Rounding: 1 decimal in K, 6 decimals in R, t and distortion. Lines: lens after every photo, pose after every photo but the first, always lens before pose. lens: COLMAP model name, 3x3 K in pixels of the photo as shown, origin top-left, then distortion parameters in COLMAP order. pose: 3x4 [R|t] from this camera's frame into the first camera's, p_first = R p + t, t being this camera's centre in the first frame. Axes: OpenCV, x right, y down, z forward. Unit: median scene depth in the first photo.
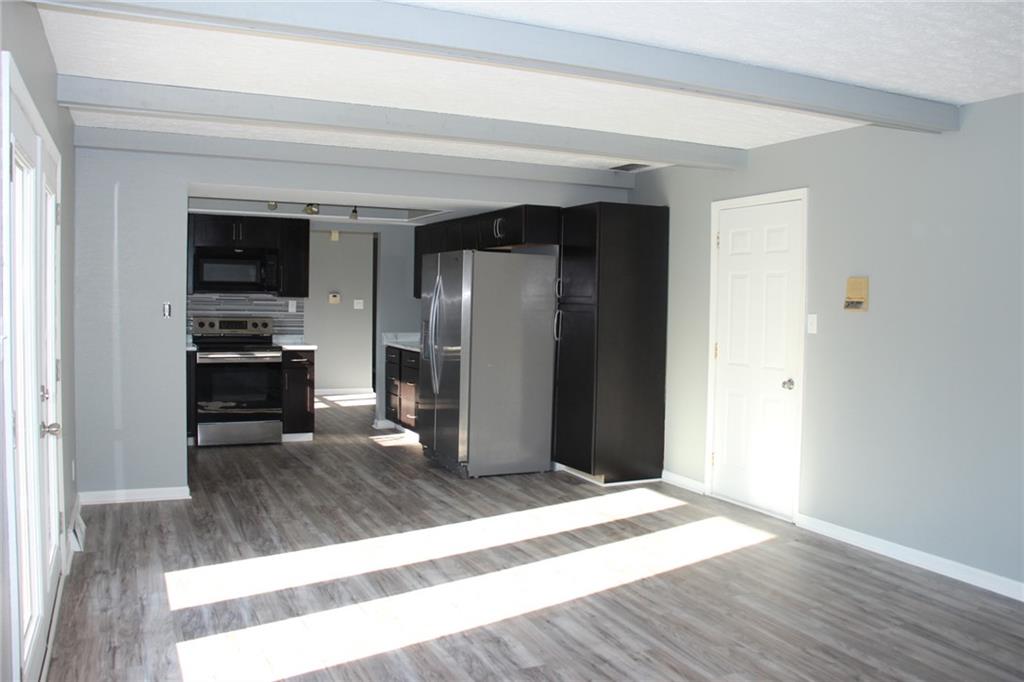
lens RADIAL K [[838.6, 0, 508.1], [0, 838.6, 329.8], [0, 0, 1]] dist [-0.175898, 0.157138]
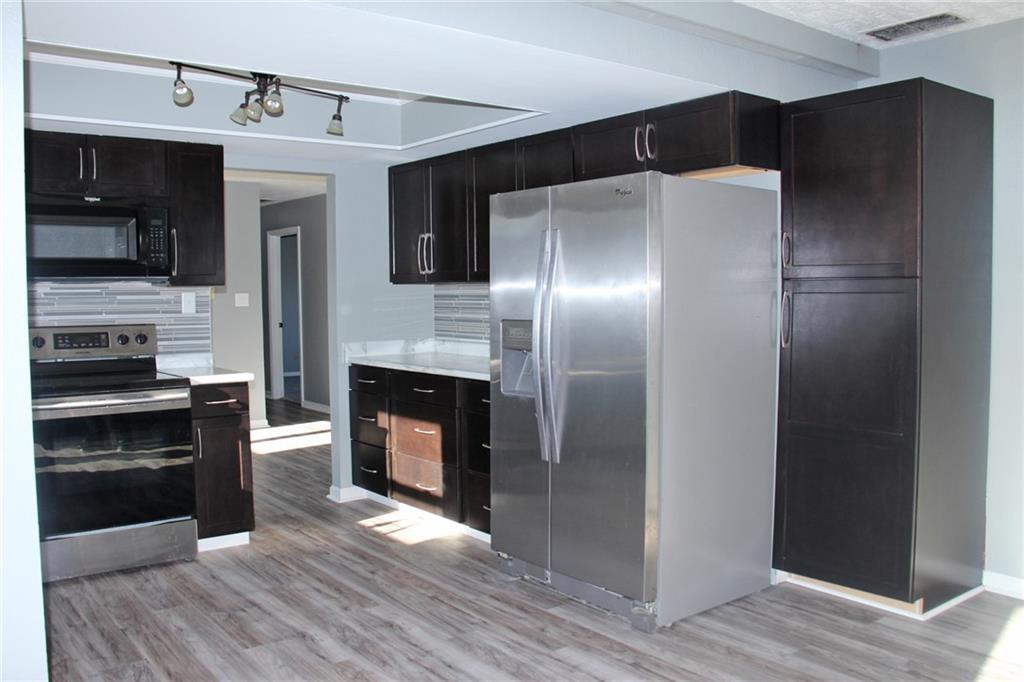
lens RADIAL K [[838.6, 0, 508.1], [0, 838.6, 329.8], [0, 0, 1]] dist [-0.175898, 0.157138]
pose [[0.969629, -0.037979, 0.241613, -0.244646], [0.035889, 0.999271, 0.013046, -0.012723], [-0.241932, -0.003979, 0.970285, 0.539185]]
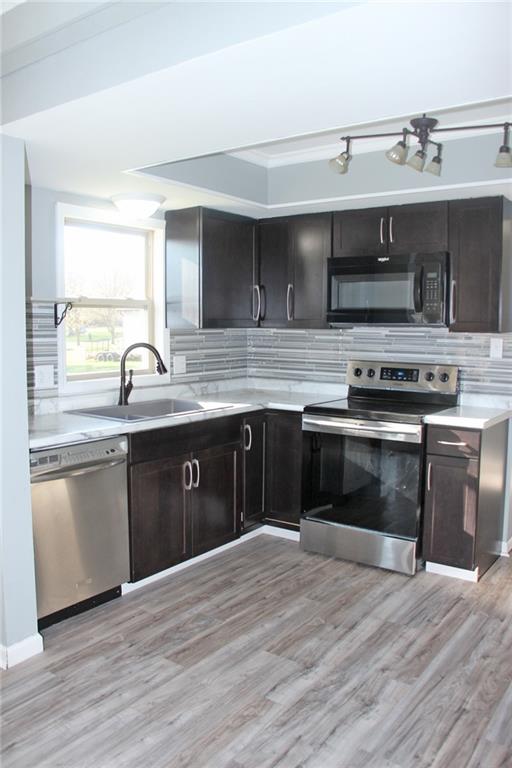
lens RADIAL K [[661.4, 0, 256.0], [0, 661.4, 384.0], [0, 0, 1]] dist [-0.200129, 0.193185]
pose [[0.513302, 0.059280, -0.856158, 0.073086], [-0.031740, 0.998240, 0.050088, -0.026970], [0.857621, 0.001464, 0.514280, 0.807679]]
